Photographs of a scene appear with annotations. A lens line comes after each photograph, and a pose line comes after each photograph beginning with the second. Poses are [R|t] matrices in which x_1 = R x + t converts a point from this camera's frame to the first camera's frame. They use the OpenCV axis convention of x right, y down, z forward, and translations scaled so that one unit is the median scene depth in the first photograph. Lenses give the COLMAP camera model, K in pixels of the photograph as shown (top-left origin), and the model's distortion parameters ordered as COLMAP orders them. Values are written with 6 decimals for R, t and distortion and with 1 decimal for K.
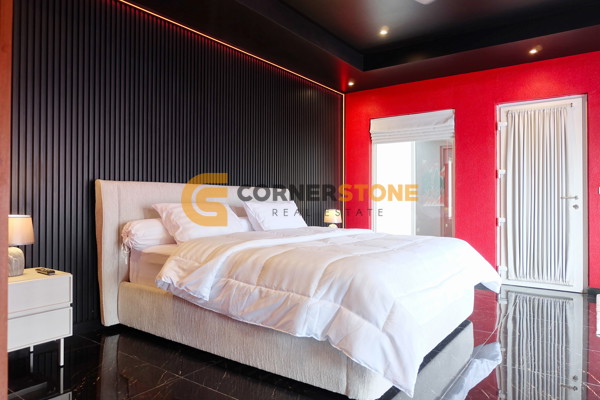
lens RADIAL K [[415.4, 0, 302.6], [0, 415.4, 199.7], [0, 0, 1]] dist [-0.037660, 0.051234]
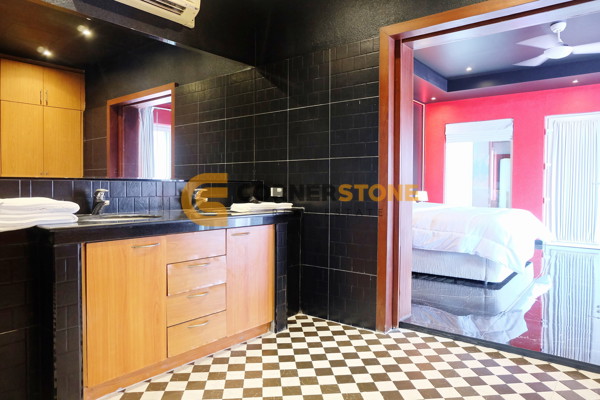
lens RADIAL K [[415.4, 0, 296.5], [0, 415.4, 200.0], [0, 0, 1]] dist [-0.037660, 0.051234]
pose [[0.998580, 0.005380, -0.052996, -0.300895], [-0.003040, 0.999020, 0.044147, -0.008054], [0.053181, -0.043924, 0.997618, -0.454477]]
